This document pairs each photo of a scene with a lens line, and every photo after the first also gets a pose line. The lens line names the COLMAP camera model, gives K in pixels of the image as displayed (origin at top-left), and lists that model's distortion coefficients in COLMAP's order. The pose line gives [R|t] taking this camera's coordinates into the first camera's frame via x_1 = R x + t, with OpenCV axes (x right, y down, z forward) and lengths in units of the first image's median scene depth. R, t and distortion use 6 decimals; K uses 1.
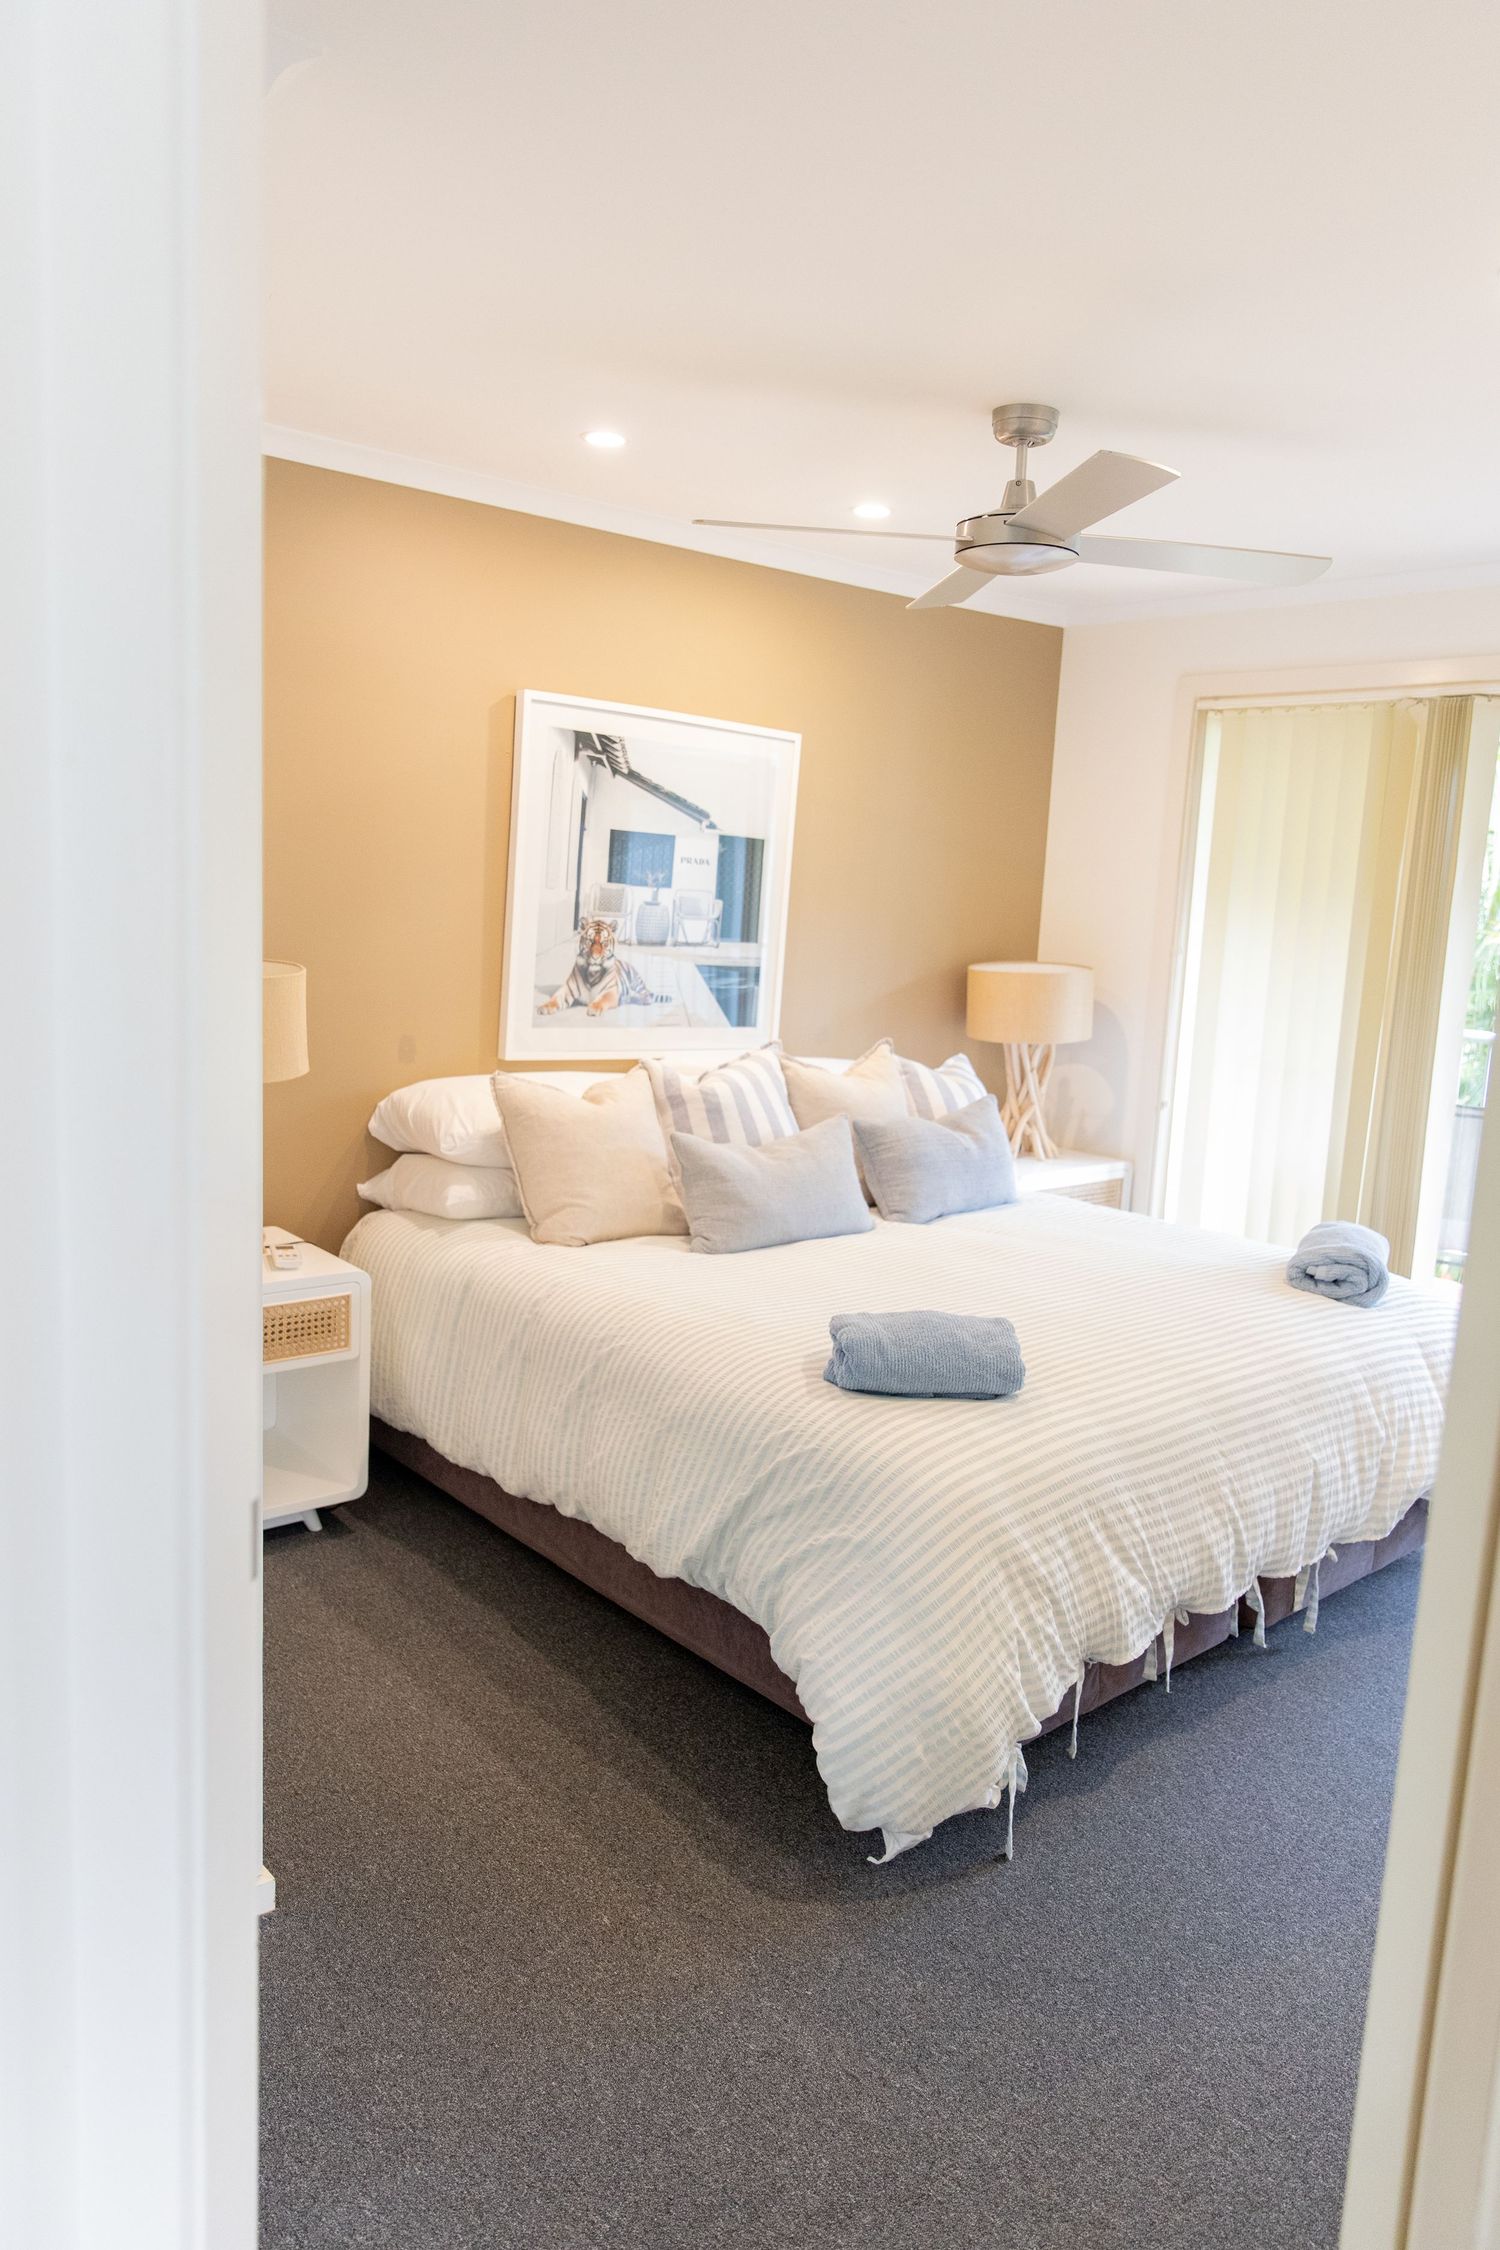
lens RADIAL K [[1573.0, 0, 747.5], [0, 1573.0, 1130.2], [0, 0, 1]] dist [-0.024511, 0.001373]
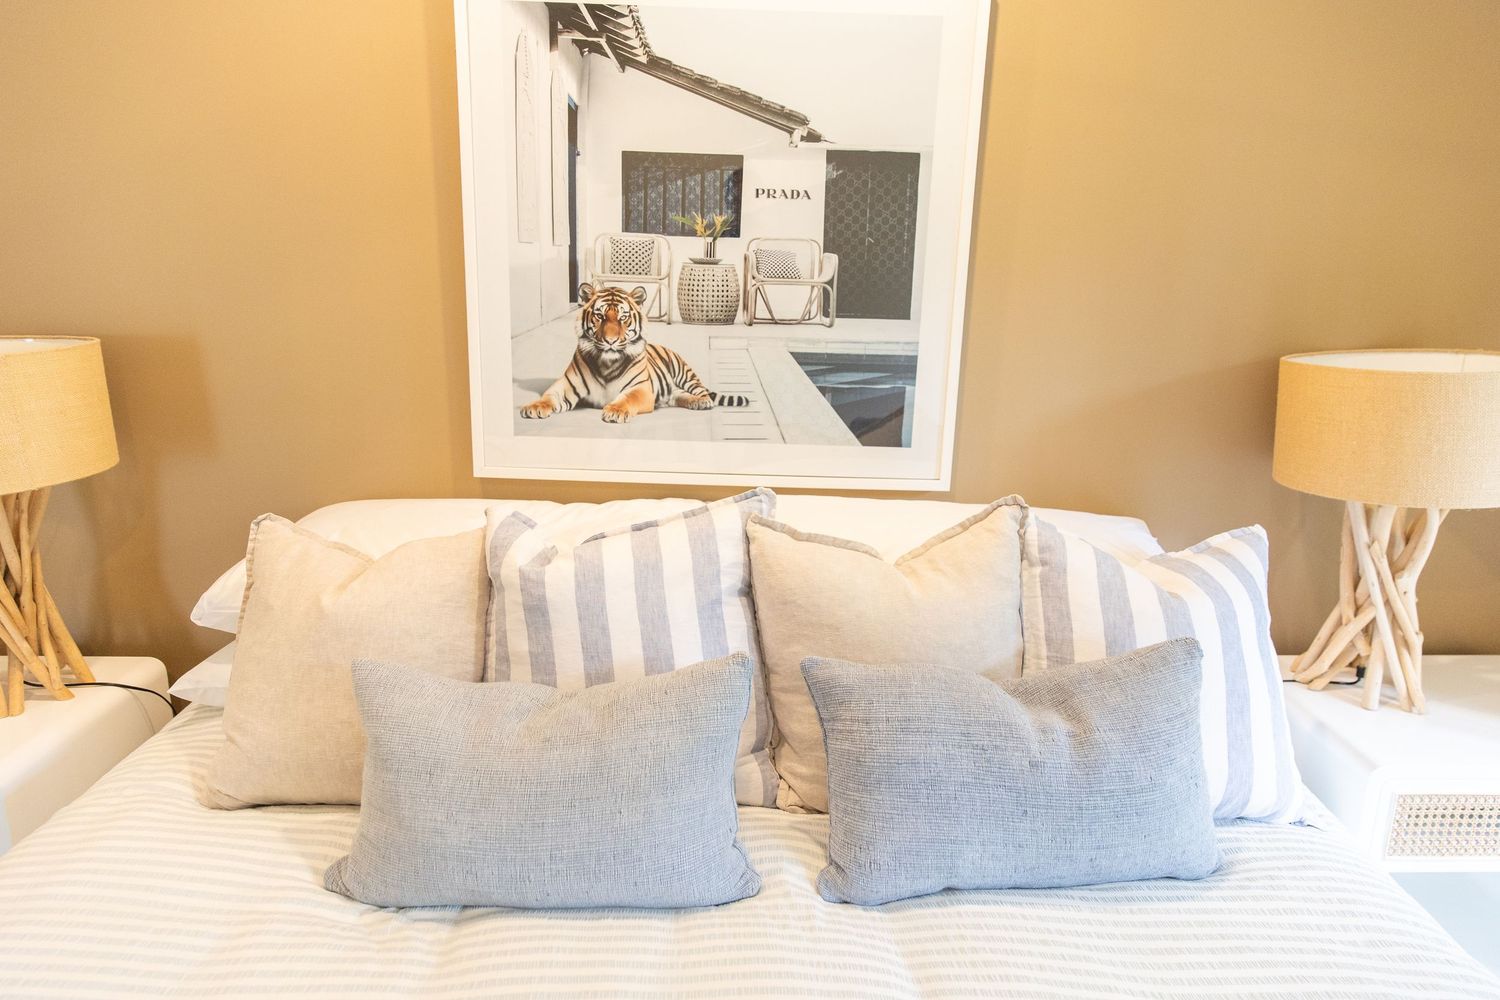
lens RADIAL K [[1002.4, 0, 745.9], [0, 1002.4, 500.5], [0, 0, 1]] dist [0.000612, 0.001074]
pose [[0.767113, 0.112496, -0.631572, 0.251079], [-0.075070, 0.993482, 0.085779, -0.084359], [0.637105, -0.018390, 0.770558, 0.712361]]
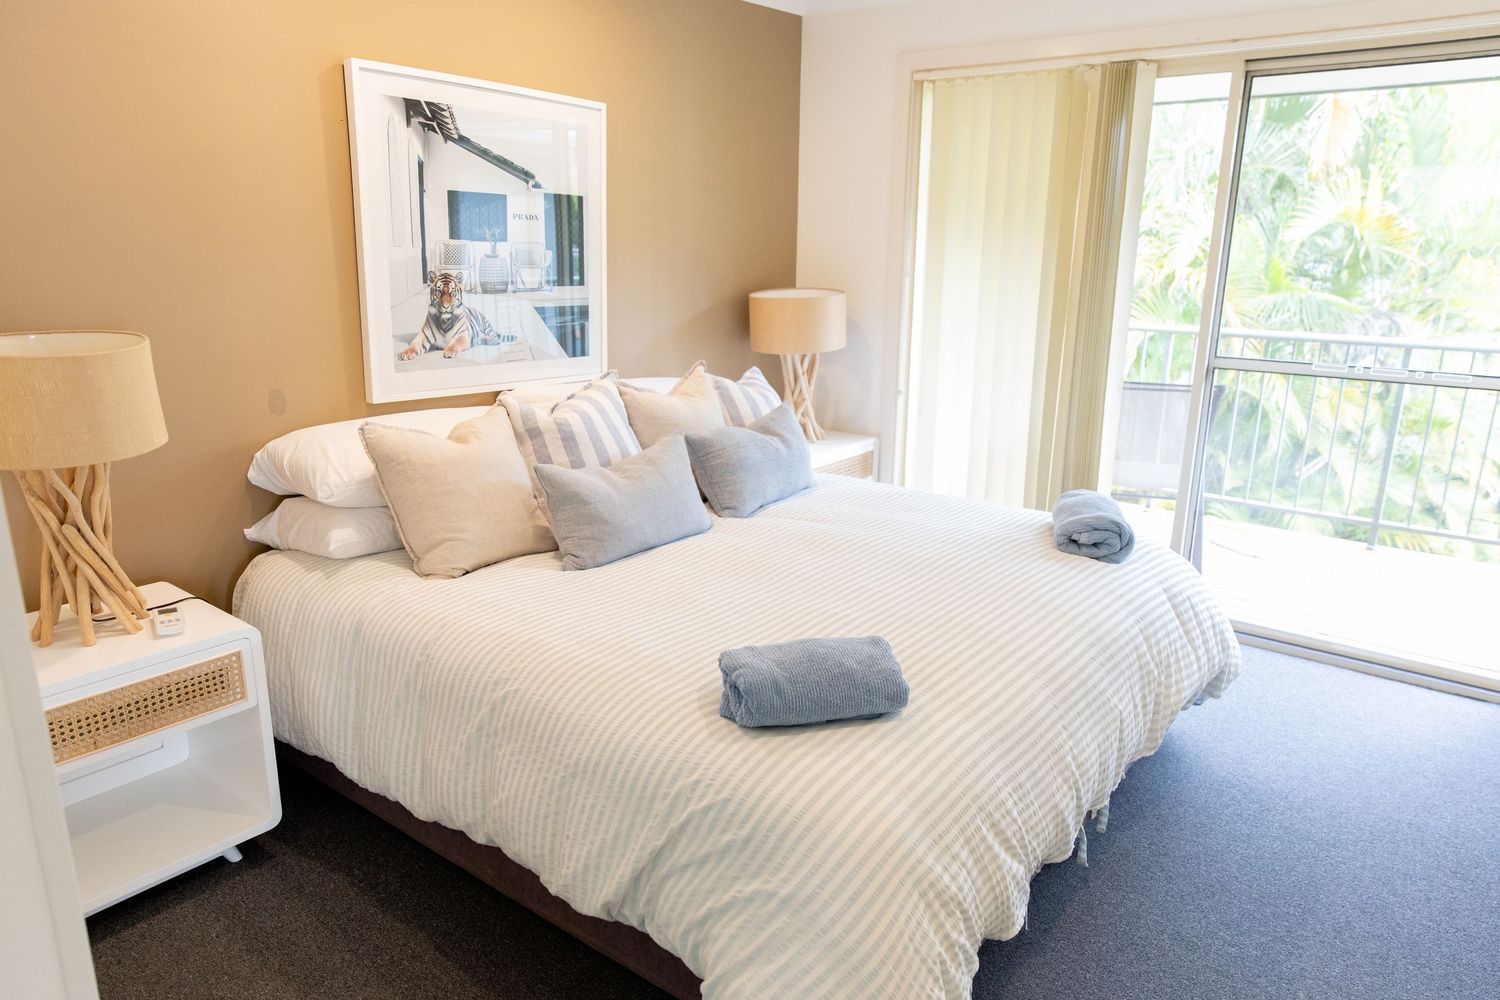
lens RADIAL K [[1002.4, 0, 758.8], [0, 1002.4, 507.4], [0, 0, 1]] dist [0.000612, 0.001074]
pose [[0.977527, -0.091367, 0.189984, -0.027038], [0.069155, 0.990309, 0.120436, -0.038375], [-0.199146, -0.104591, 0.974372, 0.235796]]
